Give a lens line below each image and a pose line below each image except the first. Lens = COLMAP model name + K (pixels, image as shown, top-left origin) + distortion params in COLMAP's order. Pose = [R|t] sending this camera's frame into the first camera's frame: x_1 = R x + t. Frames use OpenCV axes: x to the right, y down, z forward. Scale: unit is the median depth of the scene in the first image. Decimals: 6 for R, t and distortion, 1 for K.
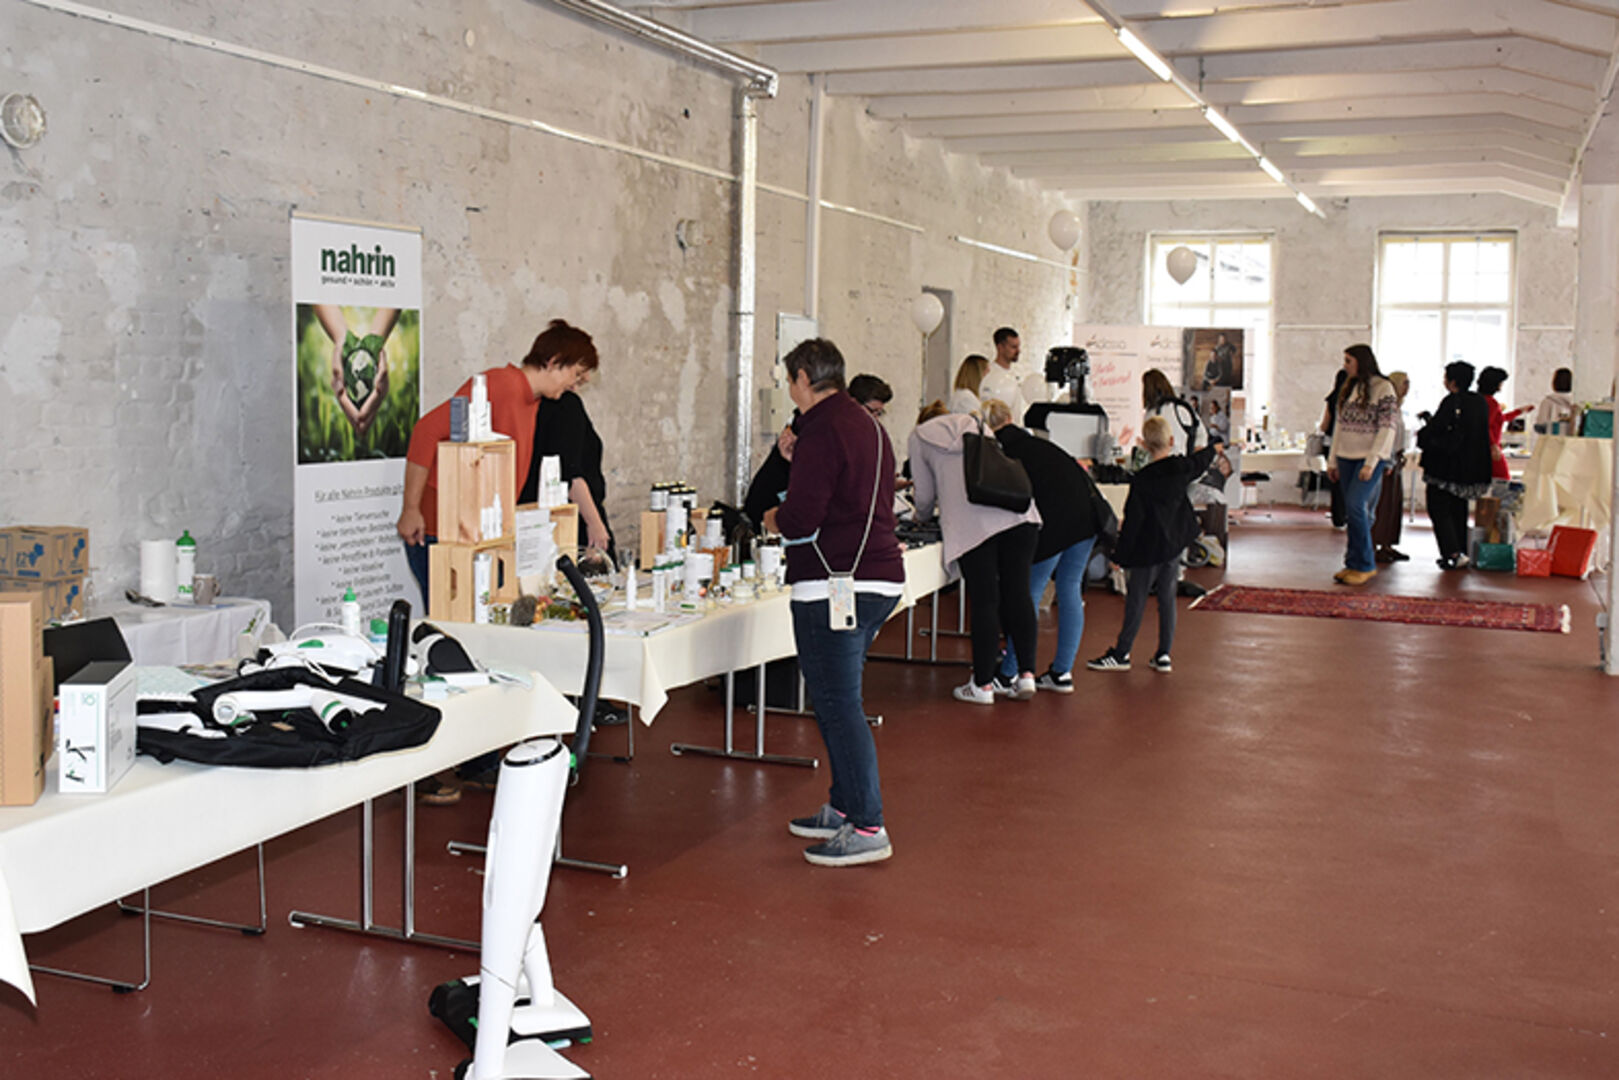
lens RADIAL K [[1697.5, 0, 809.5], [0, 1697.5, 540.0], [0, 0, 1]] dist [-0.009175, 0.012590]
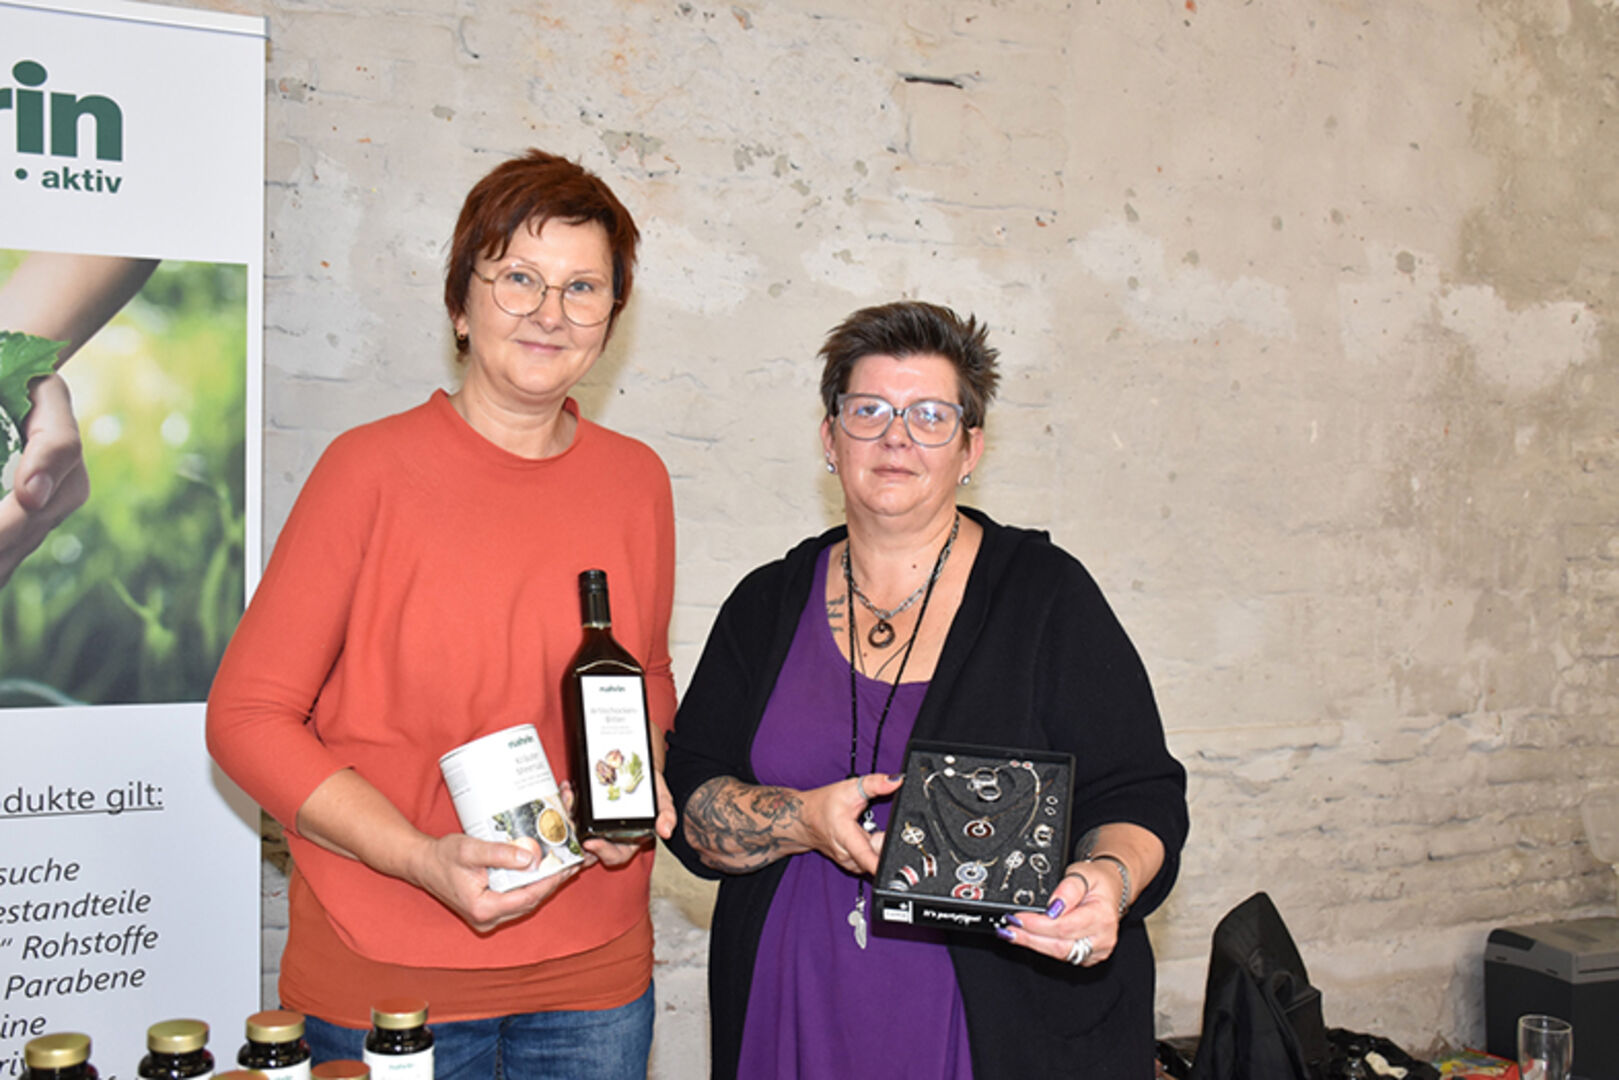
lens RADIAL K [[1697.5, 0, 809.5], [0, 1697.5, 540.0], [0, 0, 1]] dist [-0.009175, 0.012590]
pose [[0.731256, 0.036512, -0.681125, 0.080516], [-0.087019, 0.995401, -0.040064, -0.078433], [0.676530, 0.088567, 0.731070, 0.839308]]
